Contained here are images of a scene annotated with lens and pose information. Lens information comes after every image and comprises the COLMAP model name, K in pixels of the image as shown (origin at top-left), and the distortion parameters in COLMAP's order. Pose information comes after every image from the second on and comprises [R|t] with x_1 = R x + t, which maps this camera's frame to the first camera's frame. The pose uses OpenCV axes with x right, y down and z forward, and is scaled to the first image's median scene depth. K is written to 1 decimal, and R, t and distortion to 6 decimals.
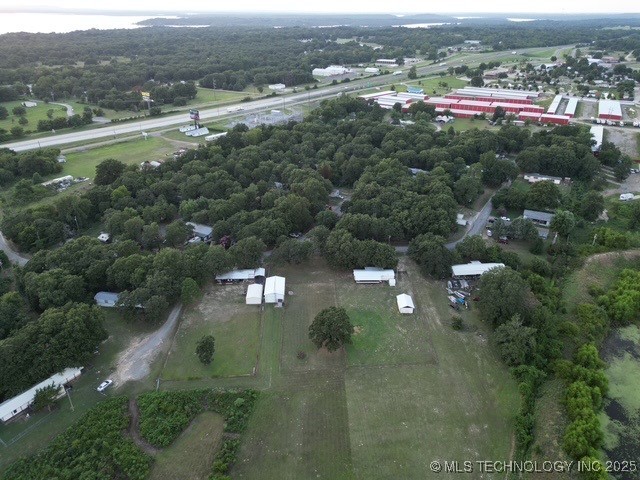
lens RADIAL K [[450.8, 0, 322.3], [0, 450.8, 237.1], [0, 0, 1]] dist [0.070022, -0.068393]
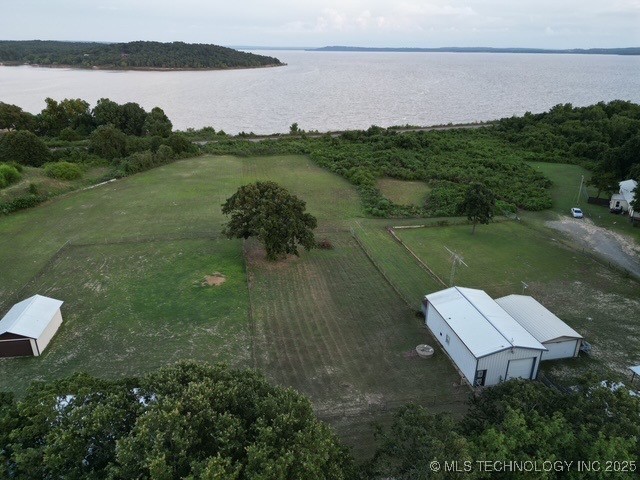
lens RADIAL K [[450.8, 0, 319.8], [0, 450.8, 238.8], [0, 0, 1]] dist [0.070022, -0.068393]
pose [[-0.987836, 0.043450, -0.149308, 0.035018], [-0.084344, 0.656946, 0.749205, -0.132855], [0.130640, 0.752685, -0.645290, 1.167522]]
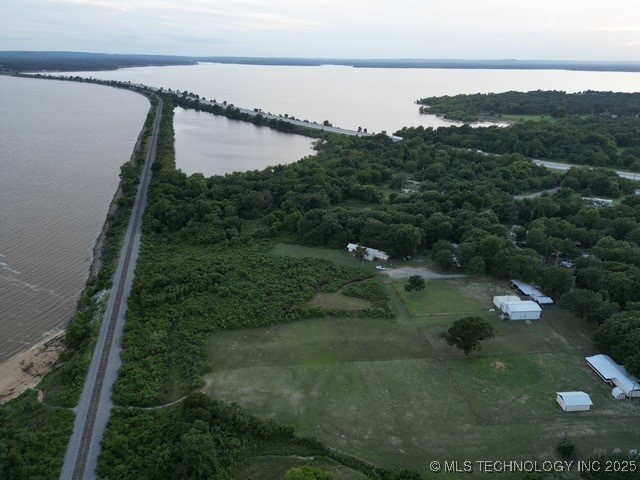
lens RADIAL K [[450.8, 0, 317.6], [0, 450.8, 237.3], [0, 0, 1]] dist [0.070022, -0.068393]
pose [[0.052926, 0.361310, -0.930943, 0.776518], [-0.457902, 0.837244, 0.298912, -0.116571], [0.887426, 0.410460, 0.209756, 0.337226]]
